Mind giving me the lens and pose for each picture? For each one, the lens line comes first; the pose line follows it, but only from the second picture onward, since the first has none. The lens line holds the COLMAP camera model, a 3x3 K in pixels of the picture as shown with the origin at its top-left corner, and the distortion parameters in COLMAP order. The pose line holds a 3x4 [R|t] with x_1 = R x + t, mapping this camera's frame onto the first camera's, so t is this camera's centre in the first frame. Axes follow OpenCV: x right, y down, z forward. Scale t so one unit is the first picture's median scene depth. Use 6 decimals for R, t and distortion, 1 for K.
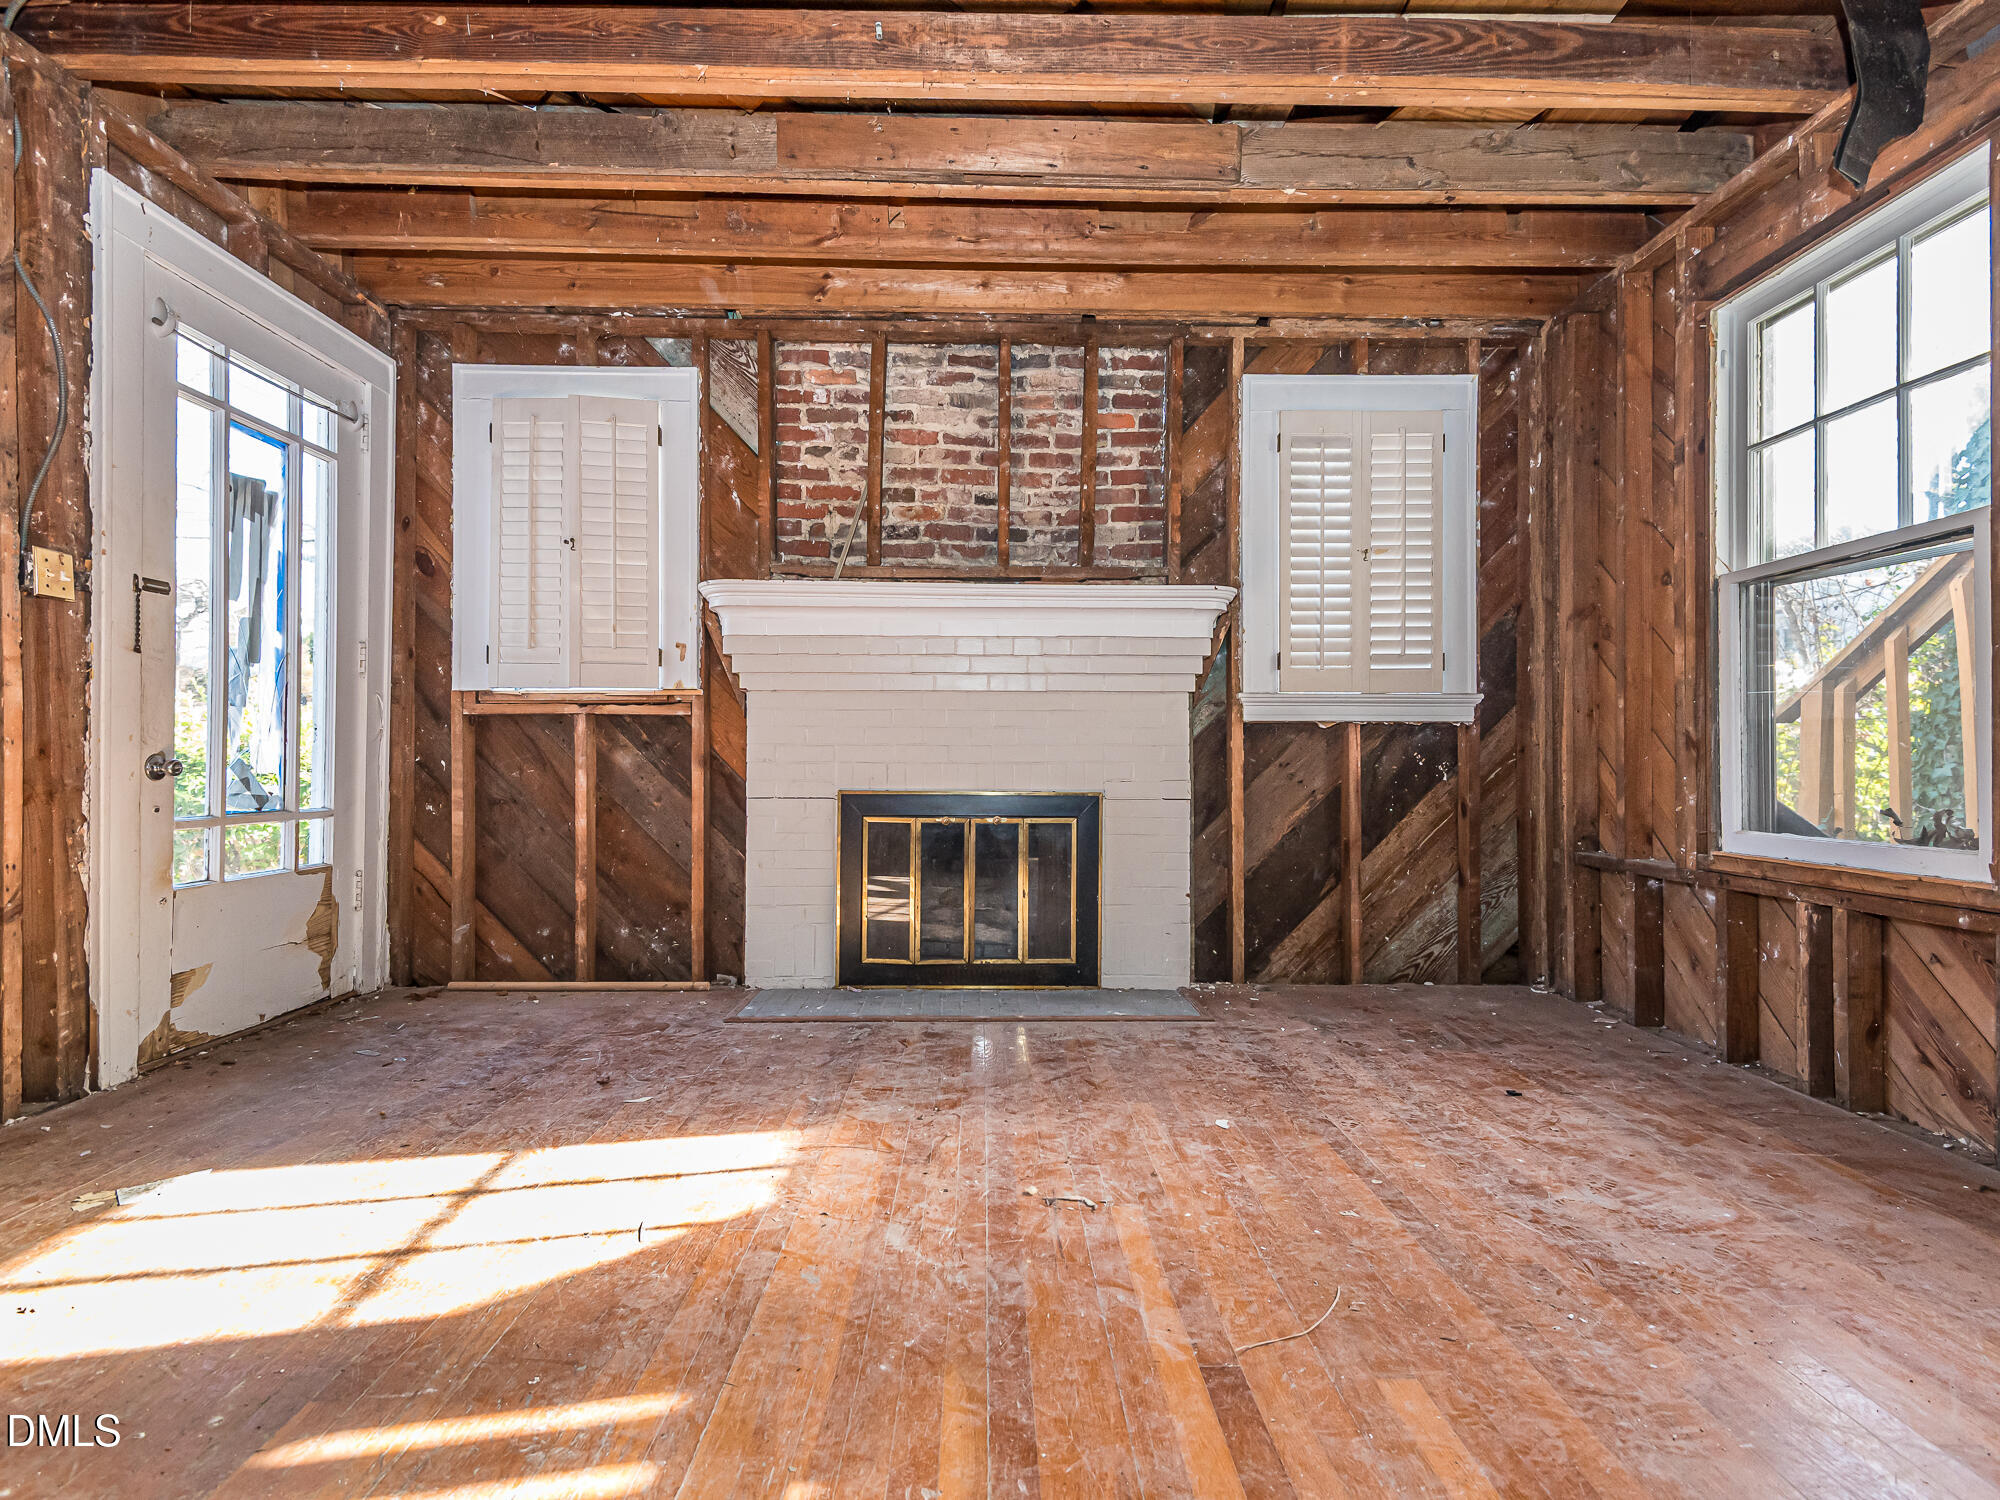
lens RADIAL K [[1017.8, 0, 1015.0], [0, 1017.8, 758.8], [0, 0, 1]] dist [0.033305, -0.020614]
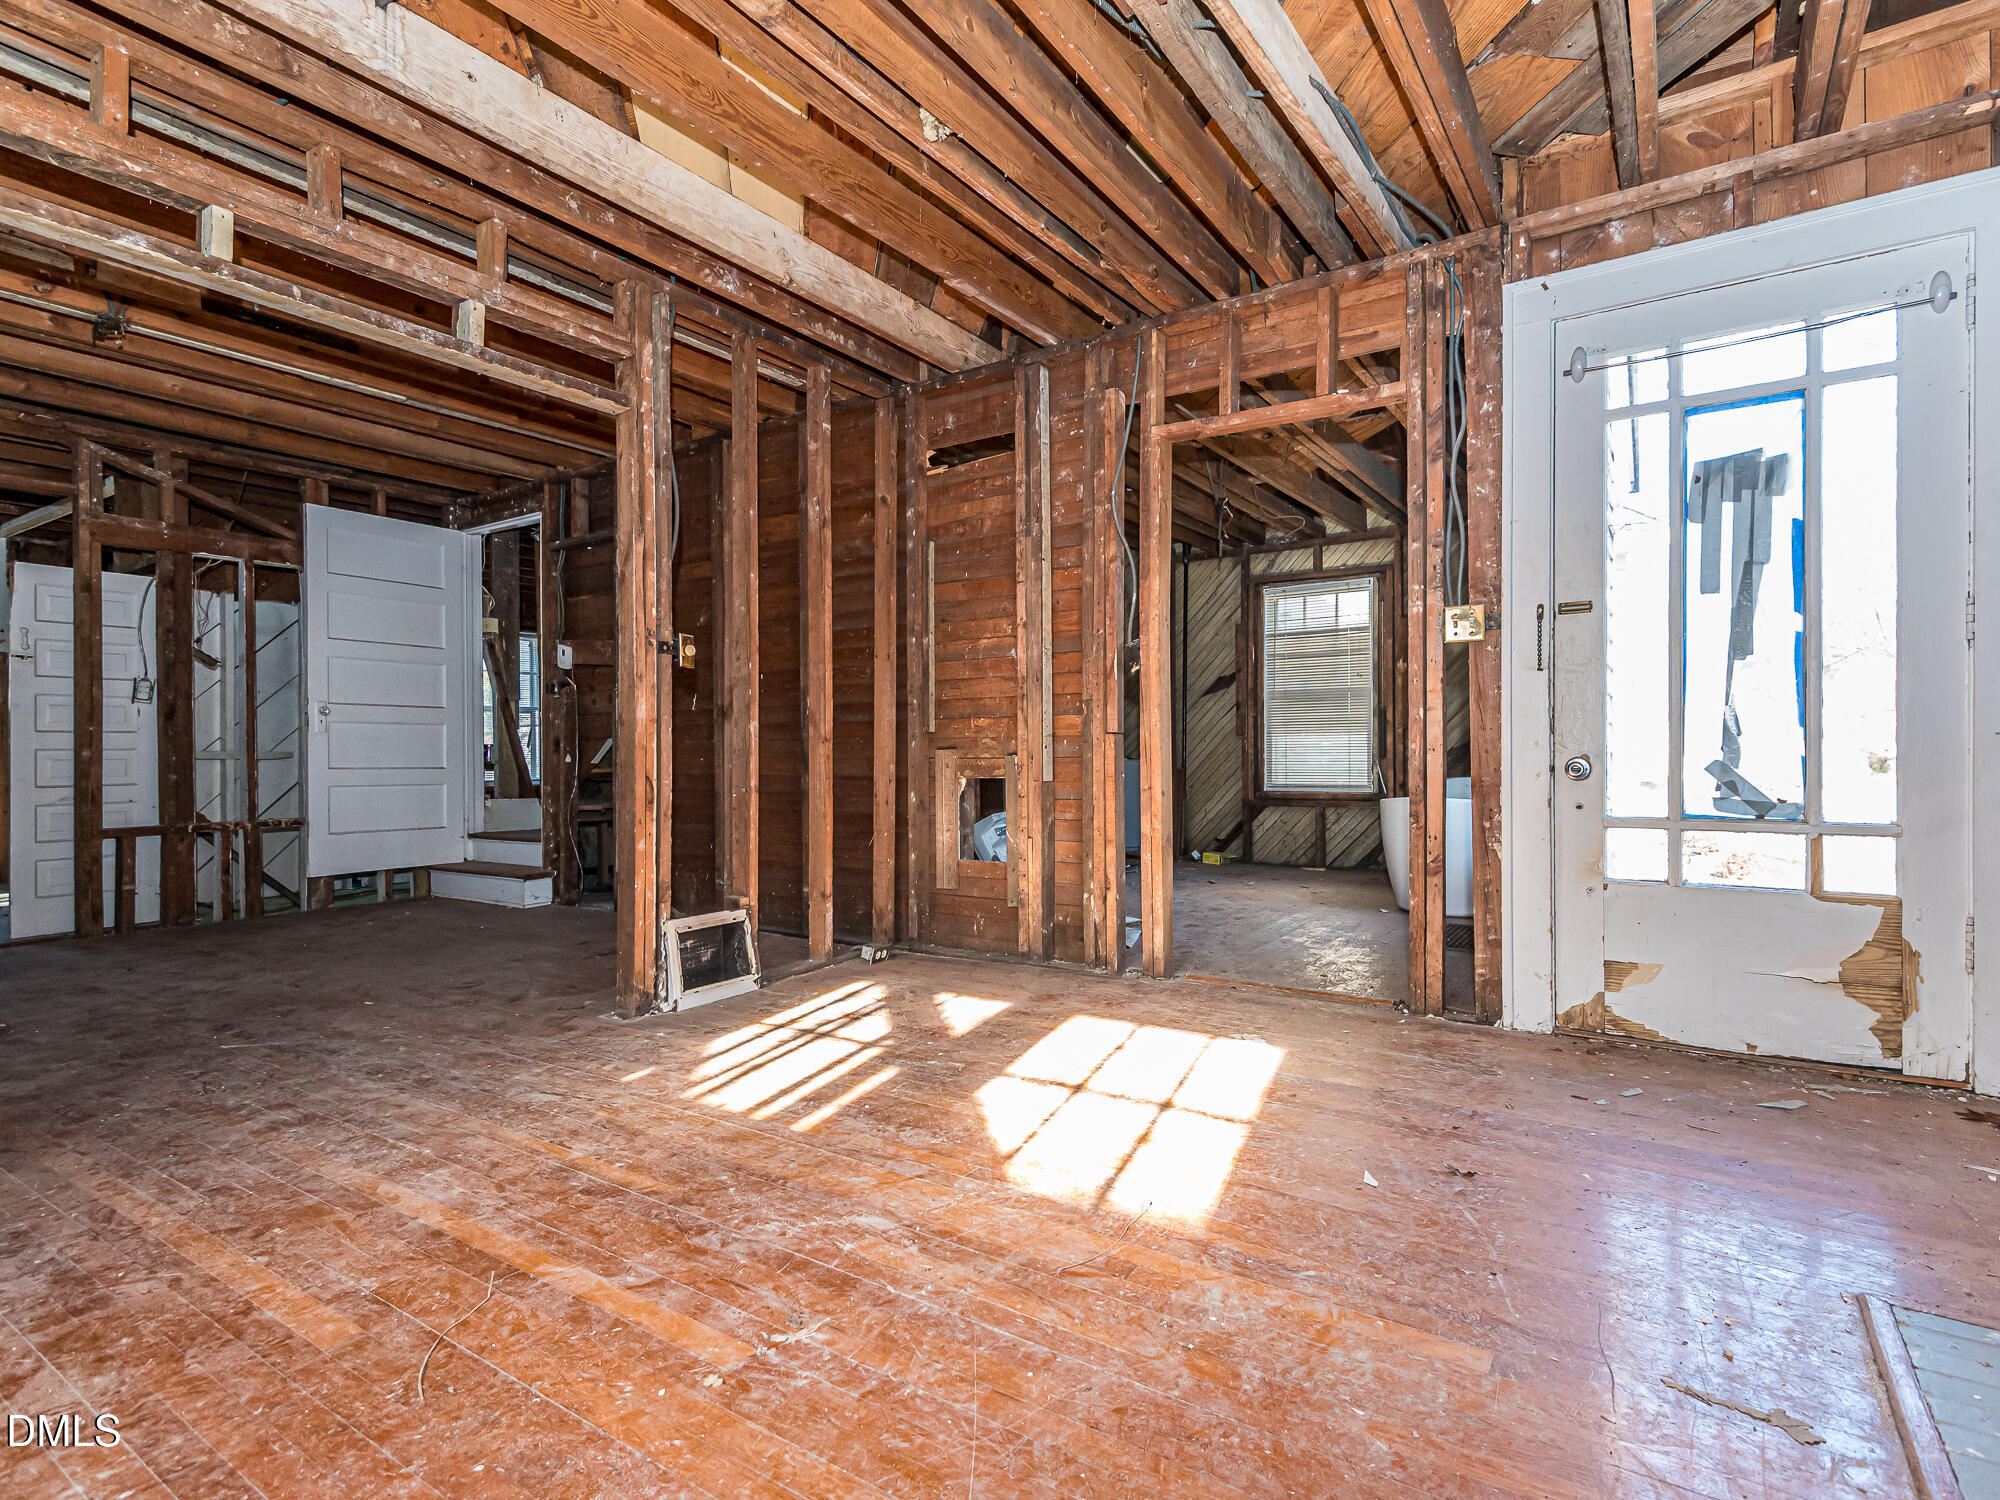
lens RADIAL K [[1017.8, 0, 1002.5], [0, 1017.8, 747.2], [0, 0, 1]] dist [0.033305, -0.020614]
pose [[-0.584684, -0.001336, -0.811260, 0.484524], [0.005966, 0.999965, -0.005946, -0.013144], [0.811239, -0.008317, -0.584655, 1.260569]]
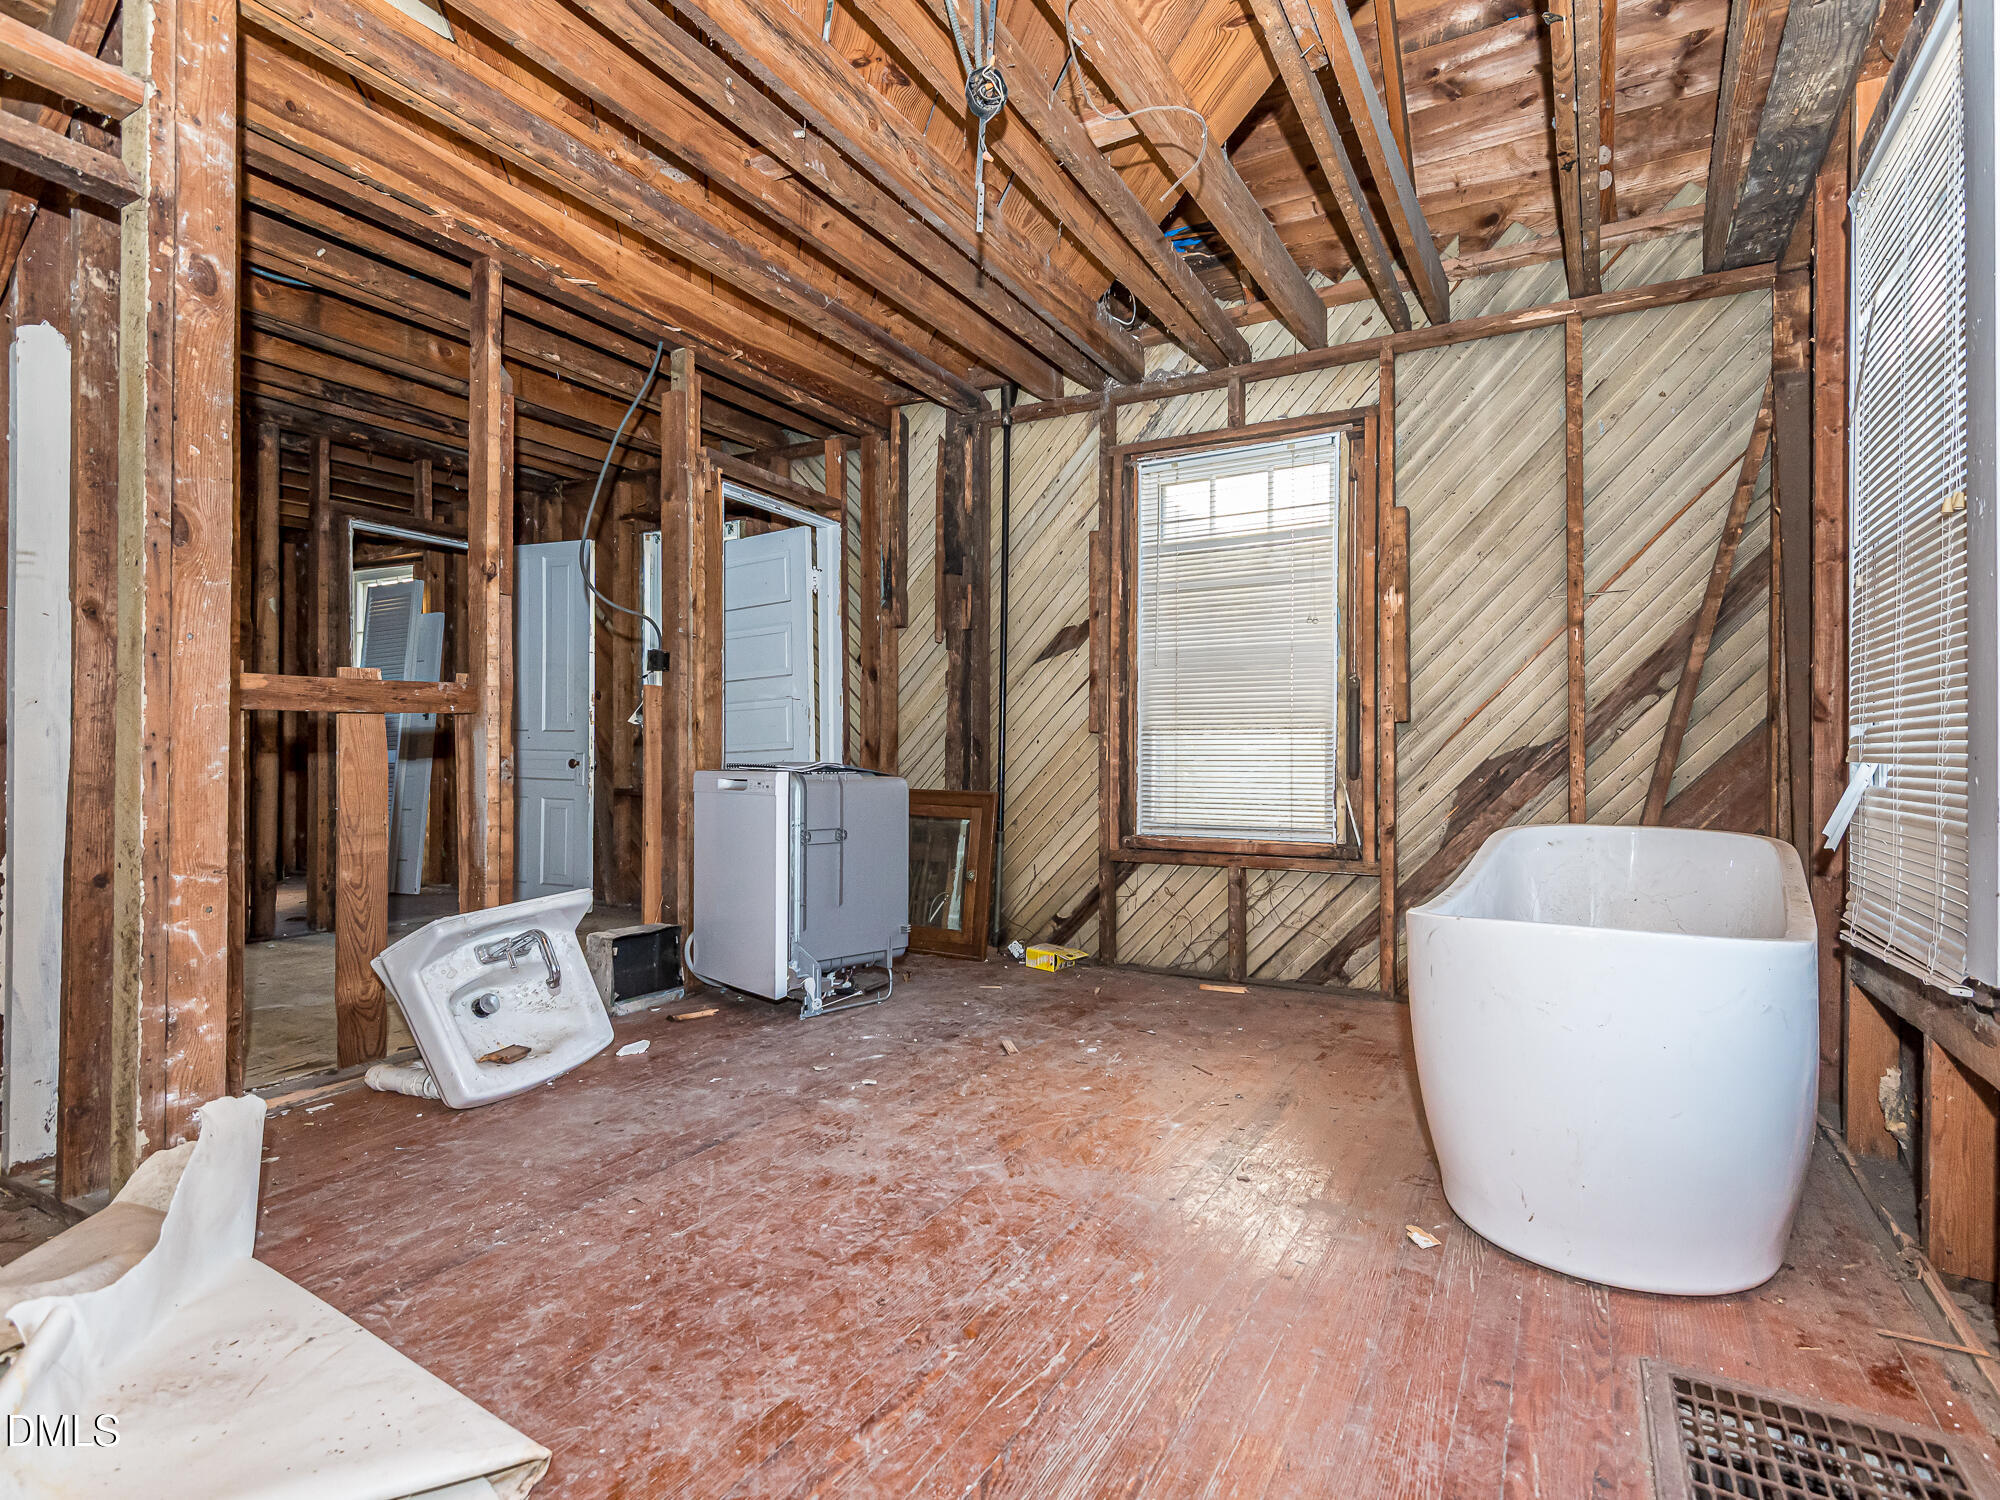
lens RADIAL K [[1017.8, 0, 1017.3], [0, 1017.8, 743.7], [0, 0, 1]] dist [0.033305, -0.020614]
pose [[-0.500384, -0.011018, -0.865733, -0.161542], [-0.003269, 0.999936, -0.010836, -0.019292], [0.865797, -0.002592, -0.500388, 1.034872]]
